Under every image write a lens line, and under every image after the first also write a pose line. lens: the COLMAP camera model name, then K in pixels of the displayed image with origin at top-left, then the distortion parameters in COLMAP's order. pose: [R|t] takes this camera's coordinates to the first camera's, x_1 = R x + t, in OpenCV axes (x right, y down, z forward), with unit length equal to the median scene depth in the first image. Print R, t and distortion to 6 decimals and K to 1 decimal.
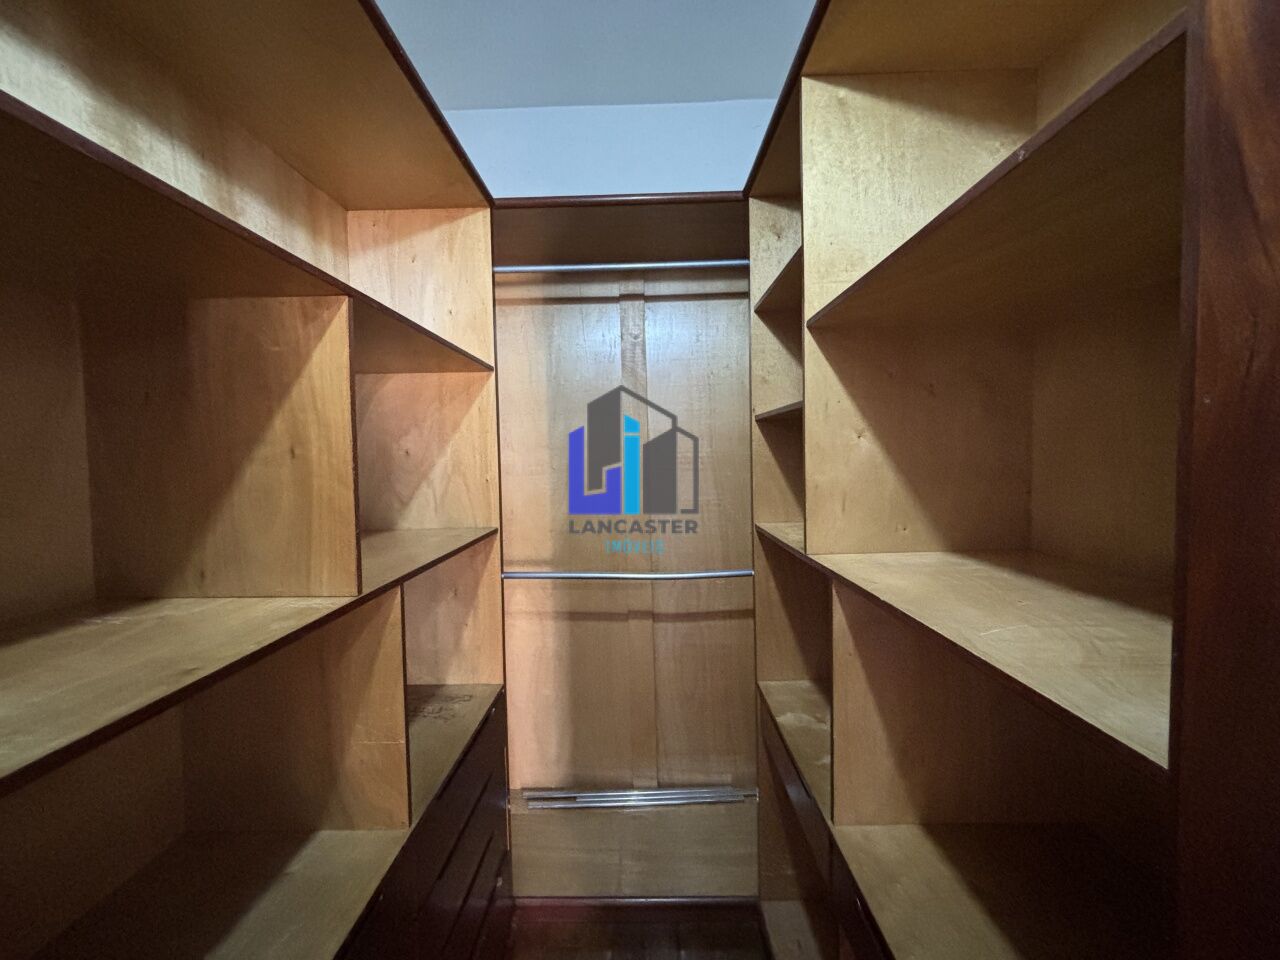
lens RADIAL K [[519.7, 0, 636.7], [0, 519.7, 476.8], [0, 0, 1]] dist [-0.003984, 0.000255]
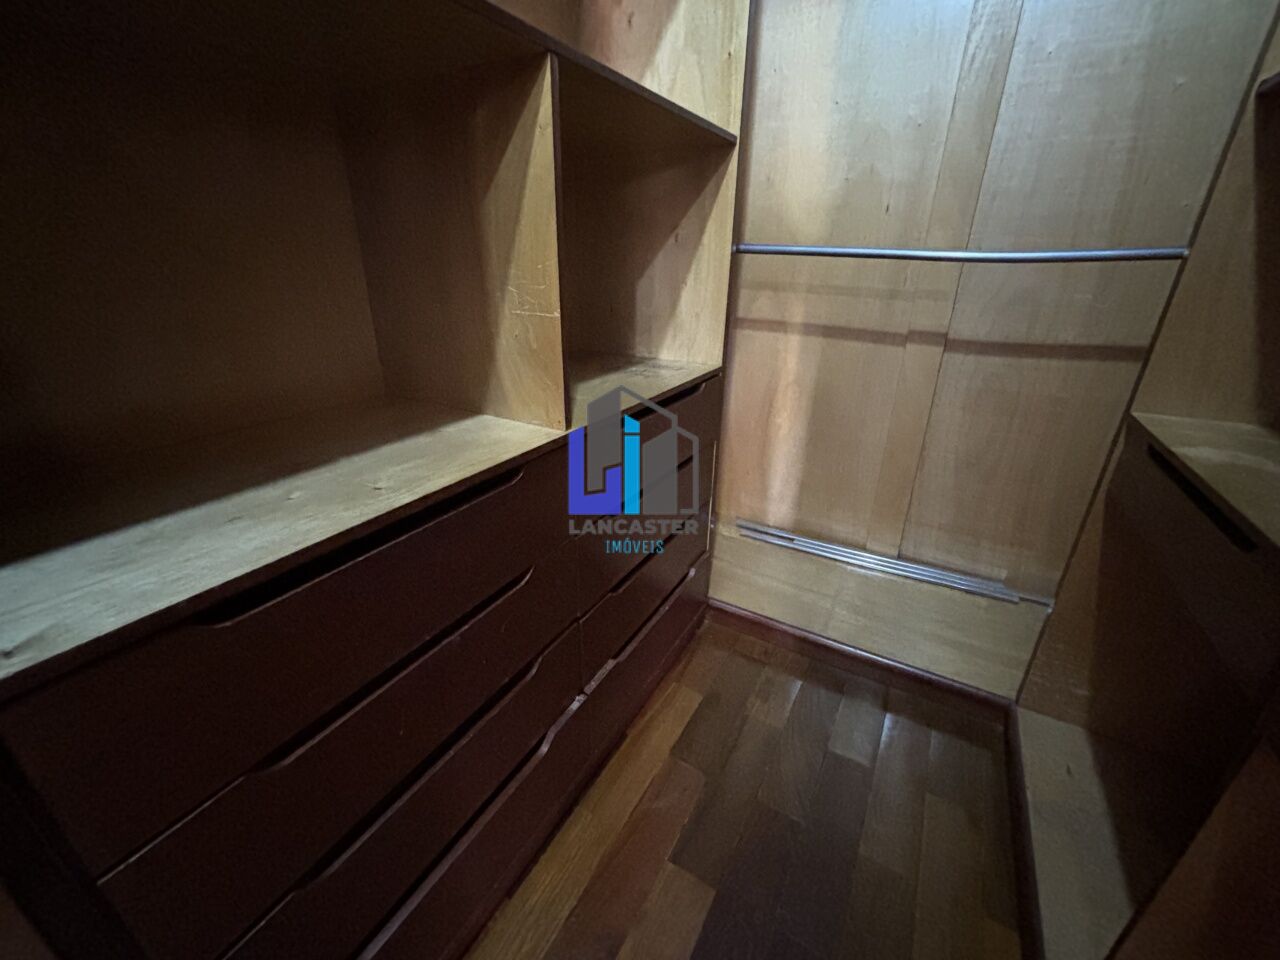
lens RADIAL K [[519.7, 0, 636.7], [0, 519.7, 476.8], [0, 0, 1]] dist [-0.003984, 0.000255]
pose [[0.871730, 0.216331, -0.439646, 0.016414], [-0.048904, 0.931192, 0.361234, 0.231973], [0.487541, -0.293398, 0.822327, 0.188417]]
